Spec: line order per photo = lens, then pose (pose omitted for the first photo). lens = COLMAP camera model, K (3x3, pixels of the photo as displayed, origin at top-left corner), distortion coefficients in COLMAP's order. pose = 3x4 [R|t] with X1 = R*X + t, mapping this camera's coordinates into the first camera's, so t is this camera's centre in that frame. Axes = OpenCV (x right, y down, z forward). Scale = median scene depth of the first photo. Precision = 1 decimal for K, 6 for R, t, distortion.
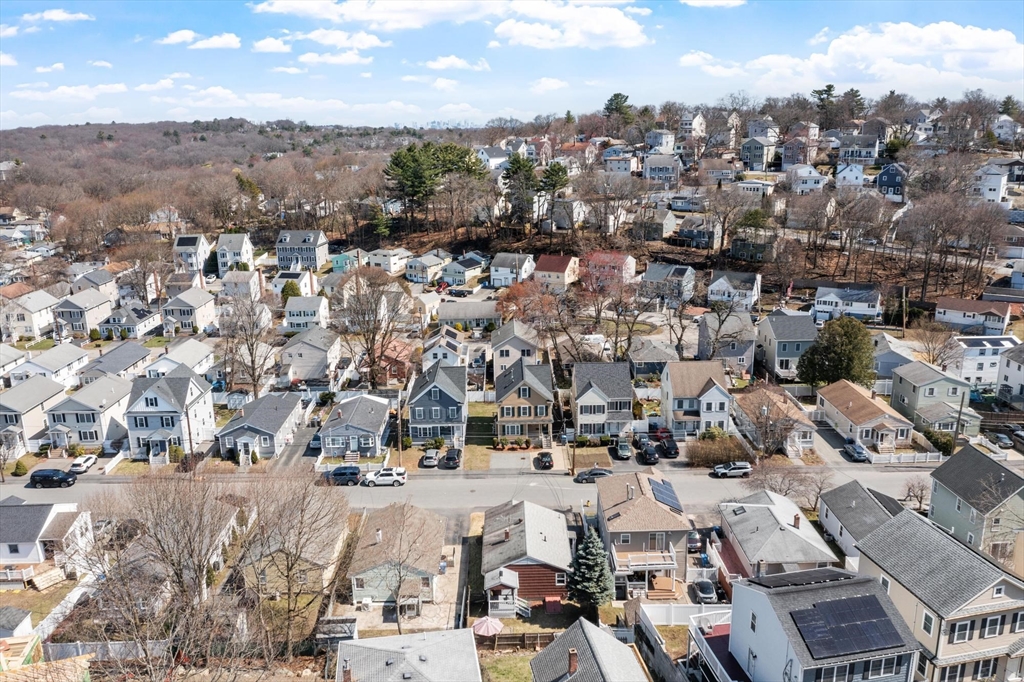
lens RADIAL K [[800.7, 0, 512.0], [0, 800.7, 341.0], [0, 0, 1]] dist [-0.023286, 0.004799]
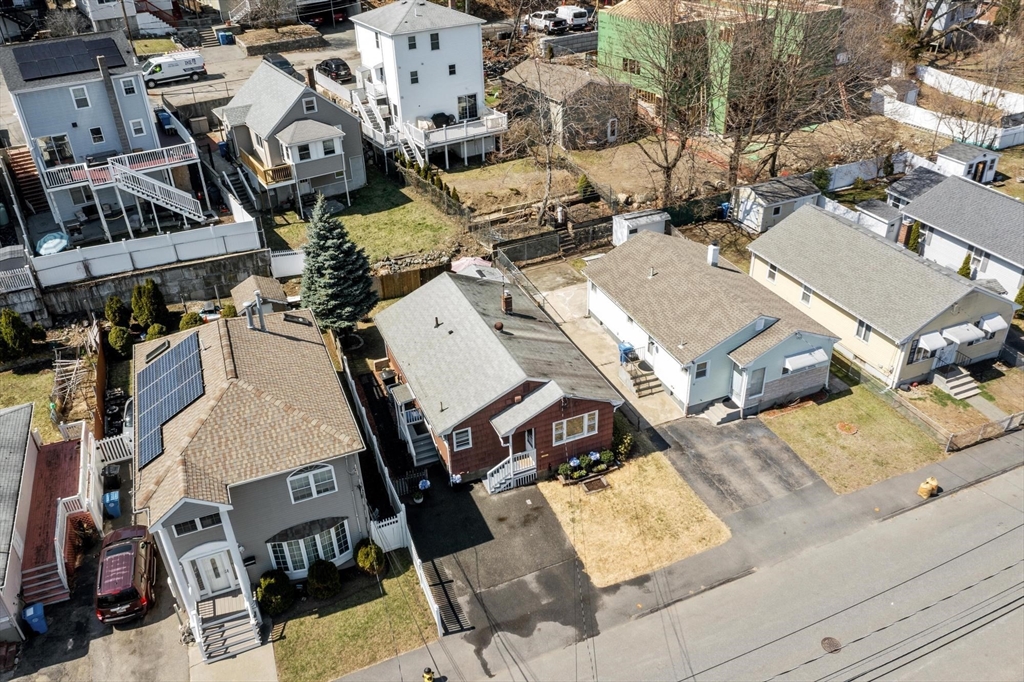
lens RADIAL K [[800.7, 0, 512.0], [0, 800.7, 341.0], [0, 0, 1]] dist [-0.023286, 0.004799]
pose [[-0.926077, 0.236956, -0.293654, 0.106573], [-0.051700, 0.691212, 0.720800, -0.084456], [0.373775, 0.682699, -0.627865, 0.950448]]
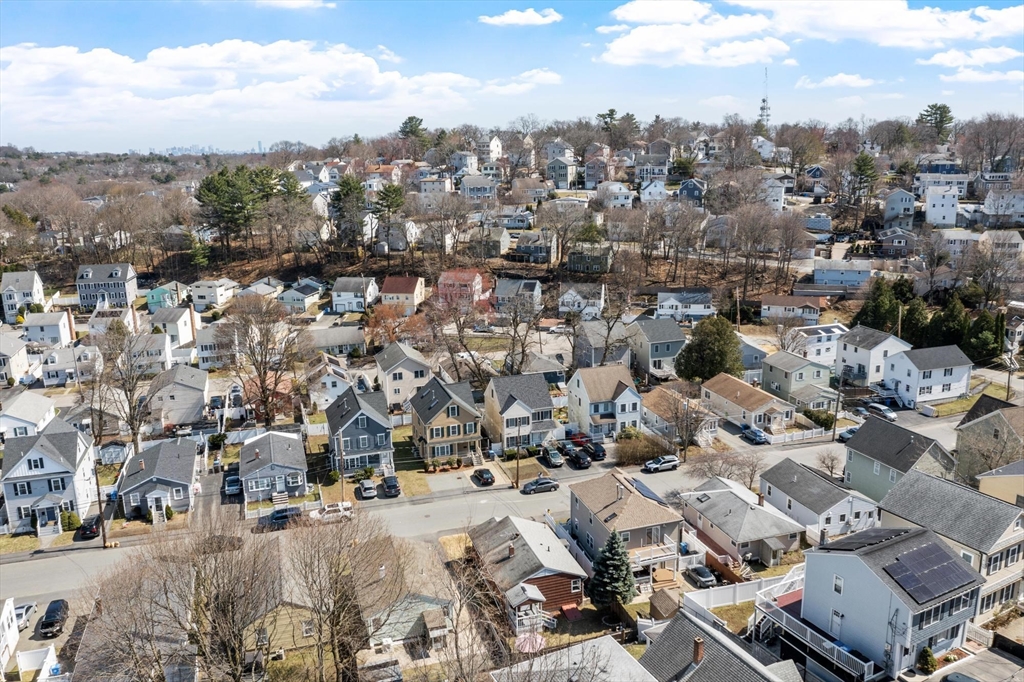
lens RADIAL K [[800.7, 0, 512.0], [0, 800.7, 341.0], [0, 0, 1]] dist [-0.023286, 0.004799]
pose [[0.955918, -0.072183, 0.284623, -0.189160], [0.080452, 0.996606, -0.017453, 0.000878], [-0.282397, 0.039582, 0.958481, 0.029280]]
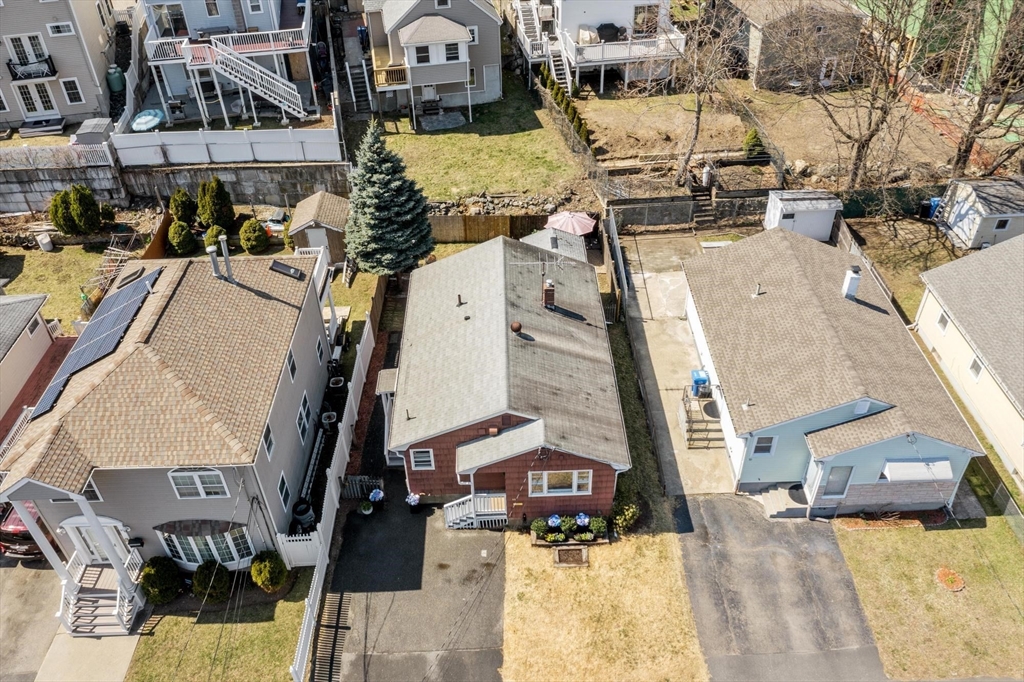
lens RADIAL K [[800.7, 0, 512.0], [0, 800.7, 341.0], [0, 0, 1]] dist [-0.023286, 0.004799]
pose [[-0.999072, 0.040397, 0.014918, 0.005548], [0.035655, 0.581689, 0.812629, -0.061873], [0.024150, 0.812407, -0.582590, 0.891939]]
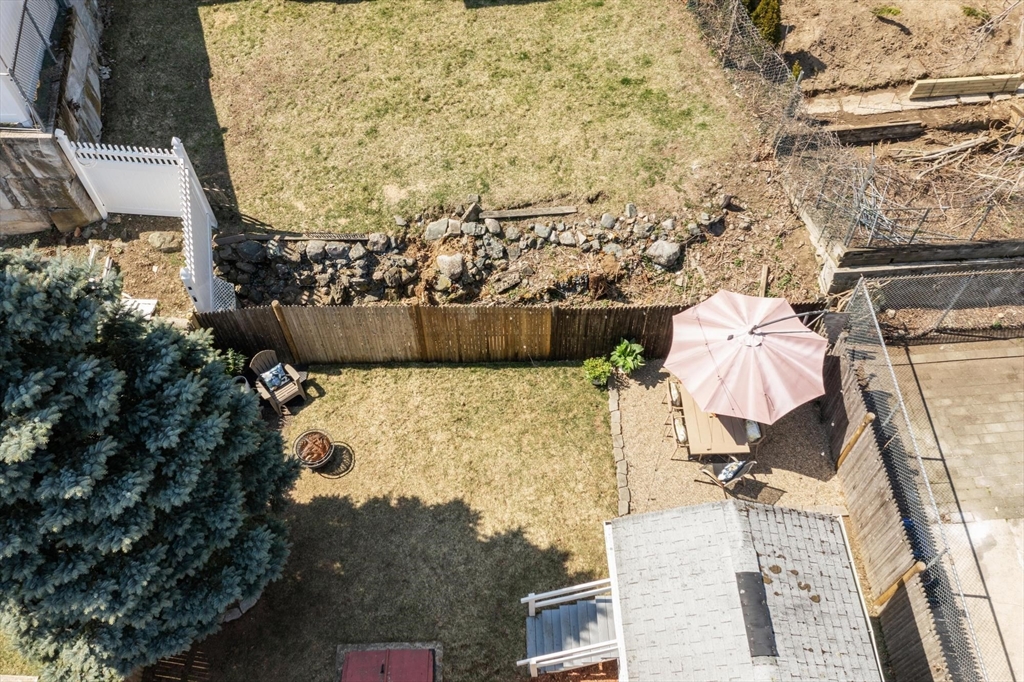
lens RADIAL K [[800.7, 0, 512.0], [0, 800.7, 341.0], [0, 0, 1]] dist [-0.023286, 0.004799]
pose [[-0.999191, 0.025710, 0.030936, 0.012903], [0.038096, 0.357961, 0.932959, 0.104551], [0.012912, 0.933383, -0.358650, 0.662168]]
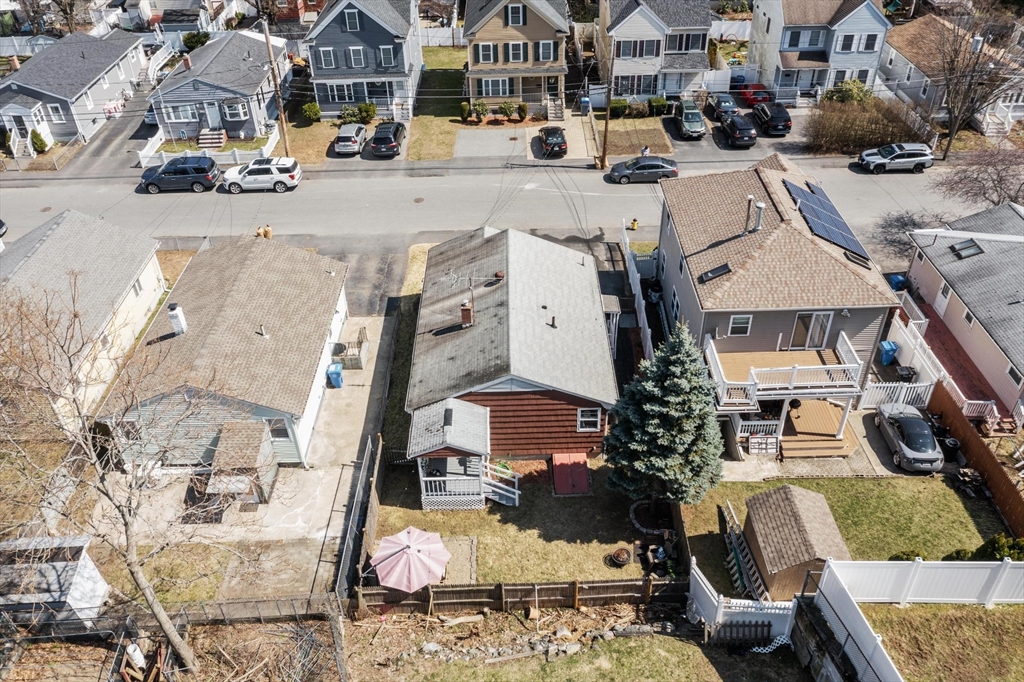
lens RADIAL K [[800.7, 0, 512.0], [0, 800.7, 341.0], [0, 0, 1]] dist [-0.023286, 0.004799]
pose [[0.999964, -0.006318, -0.005582, 0.014765], [0.007966, 0.924797, 0.380377, 0.062544], [0.002759, -0.380408, 0.924815, 0.413422]]
